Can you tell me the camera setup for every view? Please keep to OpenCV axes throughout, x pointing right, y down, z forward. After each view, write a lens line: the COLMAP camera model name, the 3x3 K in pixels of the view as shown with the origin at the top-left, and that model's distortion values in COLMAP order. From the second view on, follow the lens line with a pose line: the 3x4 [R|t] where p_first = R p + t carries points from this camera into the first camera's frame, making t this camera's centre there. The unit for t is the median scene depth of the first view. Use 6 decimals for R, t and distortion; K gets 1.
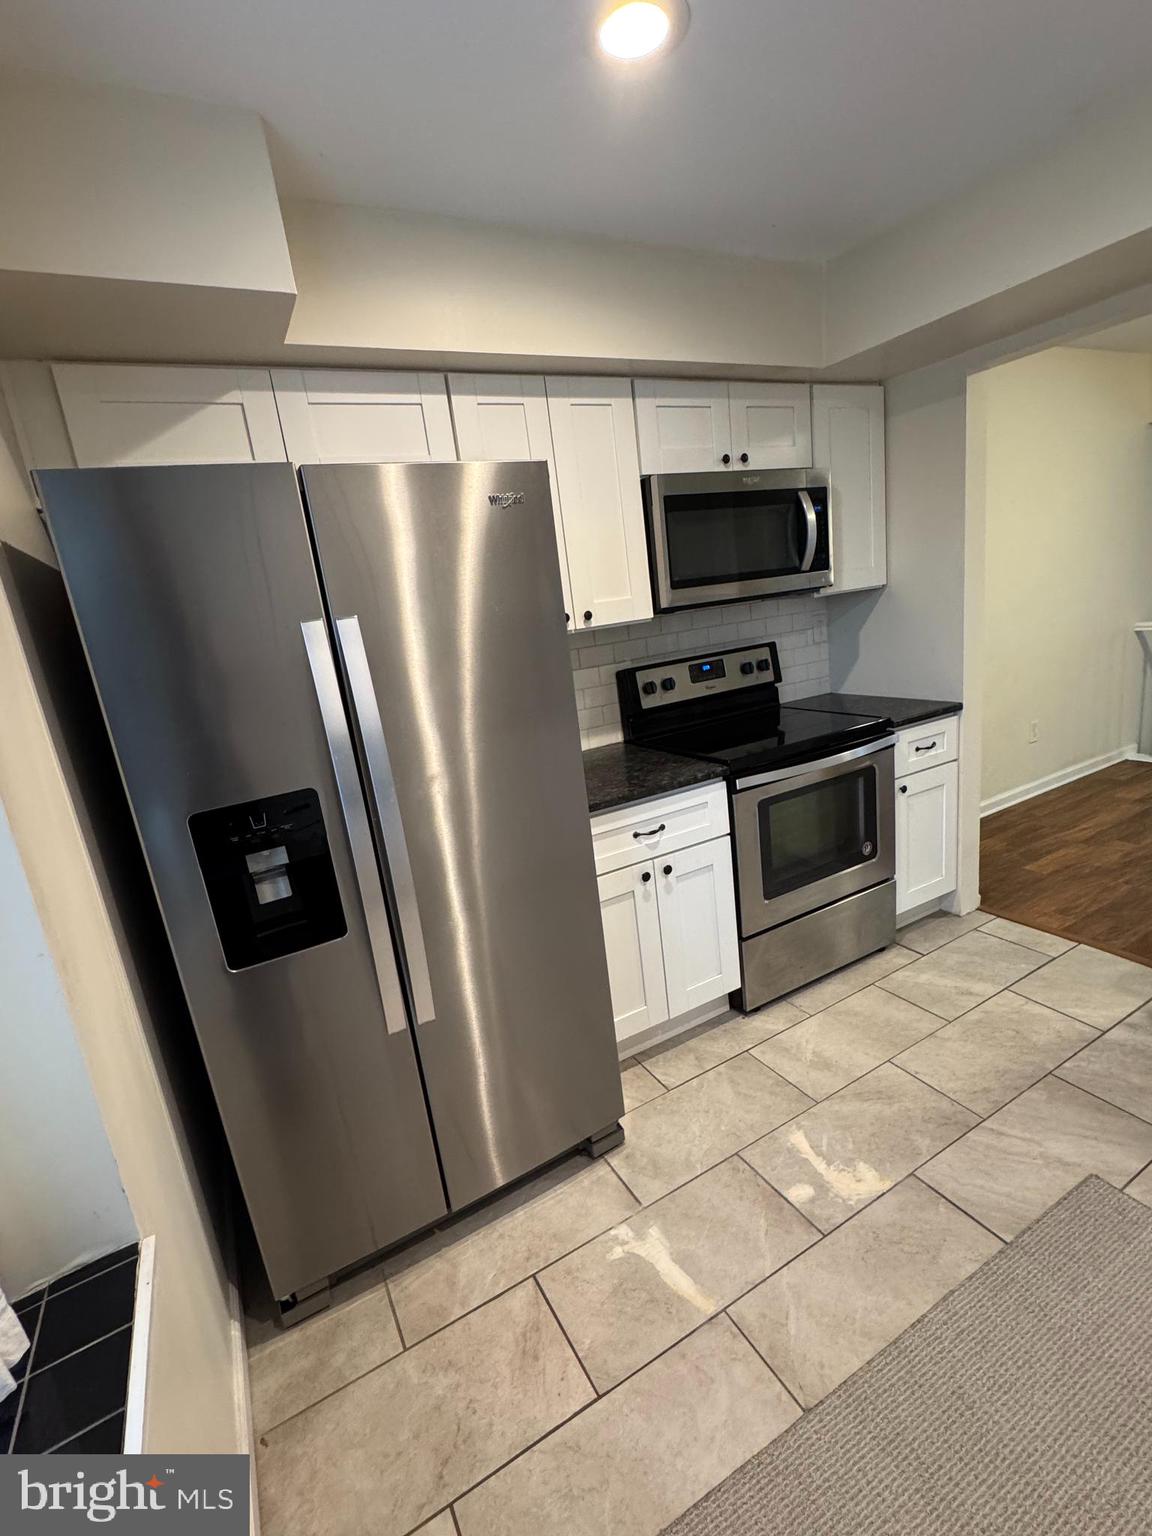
lens RADIAL K [[661.4, 0, 580.6], [0, 661.4, 751.8], [0, 0, 1]] dist [-0.000609, -0.000116]
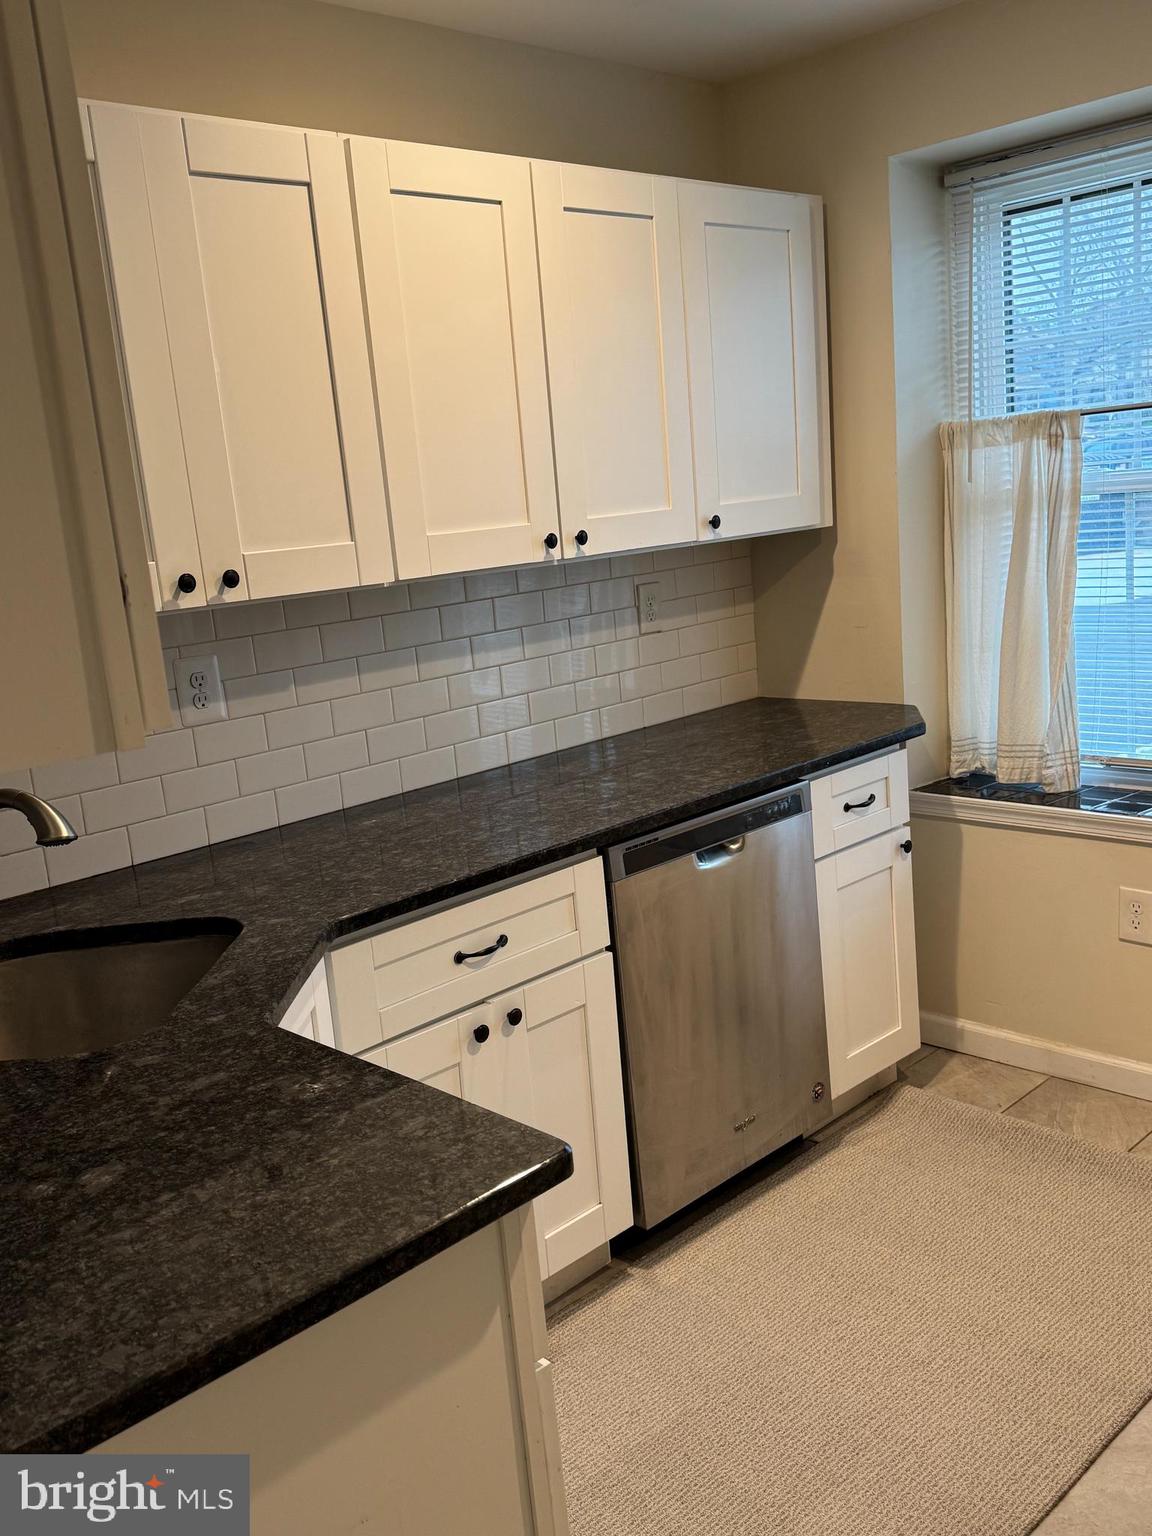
lens RADIAL K [[1279.5, 0, 576.0], [0, 1279.5, 768.0], [0, 0, 1]] dist [0.036293, 0.001801]
pose [[0.956581, -0.025031, 0.290390, -0.054519], [0.042427, 0.997652, -0.053766, 0.012585], [-0.288362, 0.063752, 0.955397, -0.025509]]
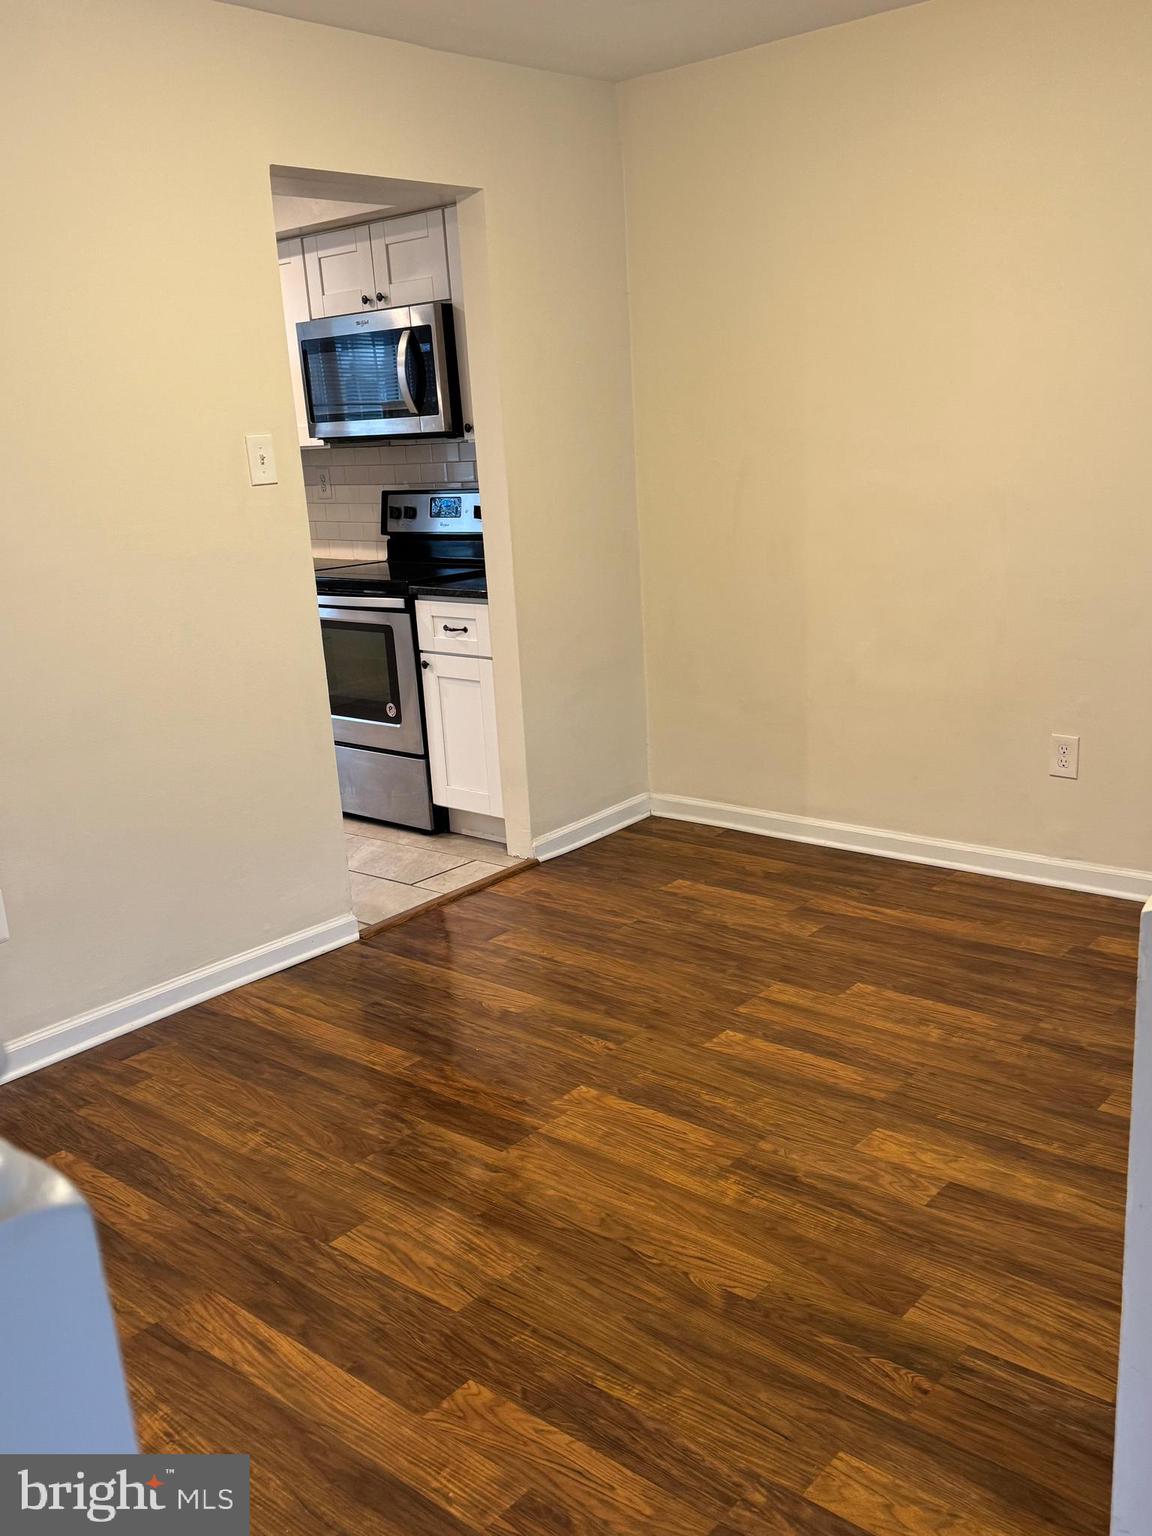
lens RADIAL K [[1279.5, 0, 576.0], [0, 1279.5, 768.0], [0, 0, 1]] dist [0.036293, 0.001801]
pose [[0.386970, 0.328029, -0.861772, 2.181714], [-0.188161, 0.943010, 0.274460, -0.341196], [0.902690, 0.055944, 0.426638, 0.442239]]
